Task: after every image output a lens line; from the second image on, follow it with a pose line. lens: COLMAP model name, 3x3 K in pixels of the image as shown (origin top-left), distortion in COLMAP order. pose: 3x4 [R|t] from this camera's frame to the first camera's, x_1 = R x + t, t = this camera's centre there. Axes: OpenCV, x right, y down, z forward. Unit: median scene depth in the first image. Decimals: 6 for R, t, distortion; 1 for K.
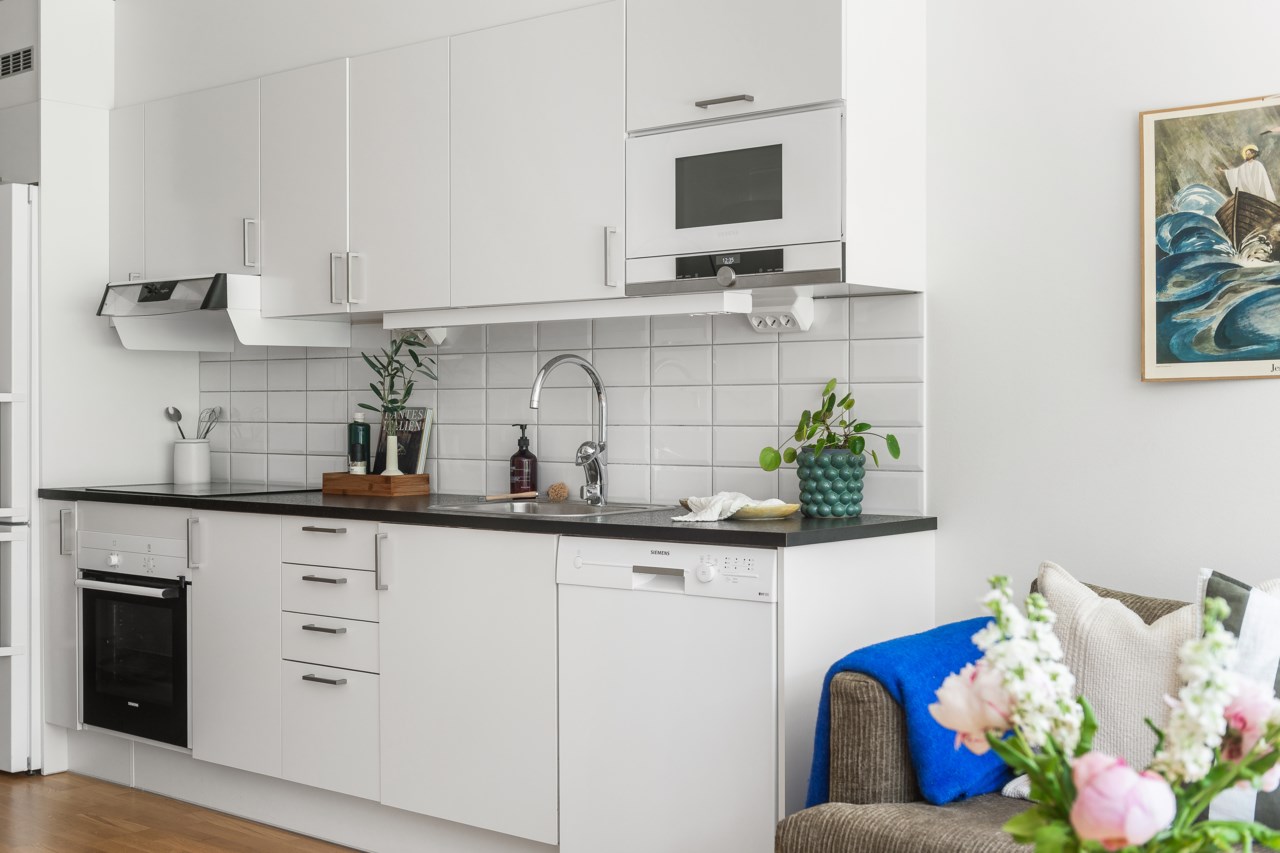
lens RADIAL K [[1595.8, 0, 642.0], [0, 1595.8, 423.5], [0, 0, 1]] dist [-0.023846, 0.000000]
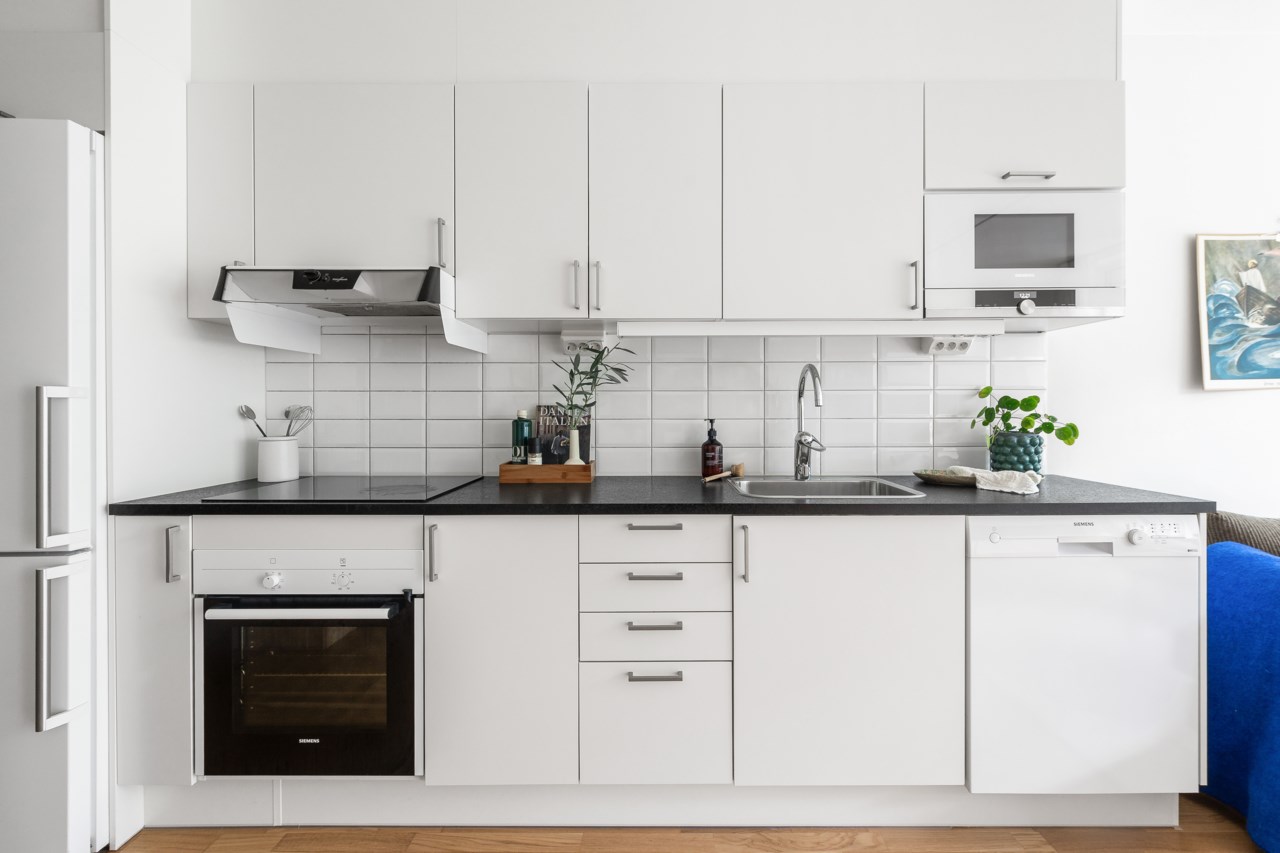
lens RADIAL K [[580.6, 0, 659.3], [0, 580.6, 409.9], [0, 0, 1]] dist [-0.001065, 0.000672]
pose [[0.767663, -0.003071, 0.640847, -0.464231], [0.007012, 0.999969, -0.003608, -0.006133], [-0.640816, 0.007263, 0.767660, 0.772612]]
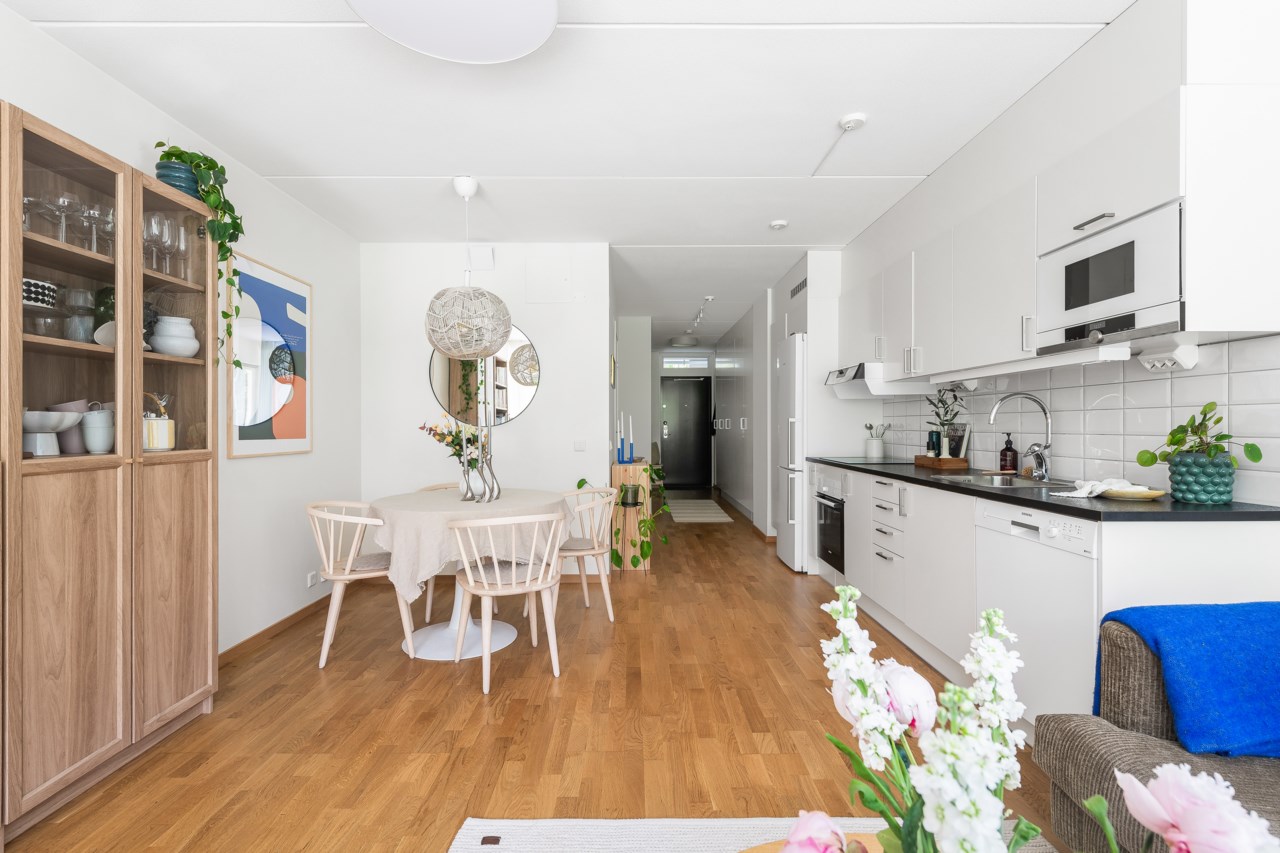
lens RADIAL K [[586.6, 0, 633.3], [0, 586.6, 428.3], [0, 0, 1]] dist [0.005585, -0.003134]
pose [[0.641760, 0.003390, -0.766898, 0.187515], [-0.004150, 0.999991, 0.000948, -0.003747], [0.766894, 0.002574, 0.641768, 0.284908]]
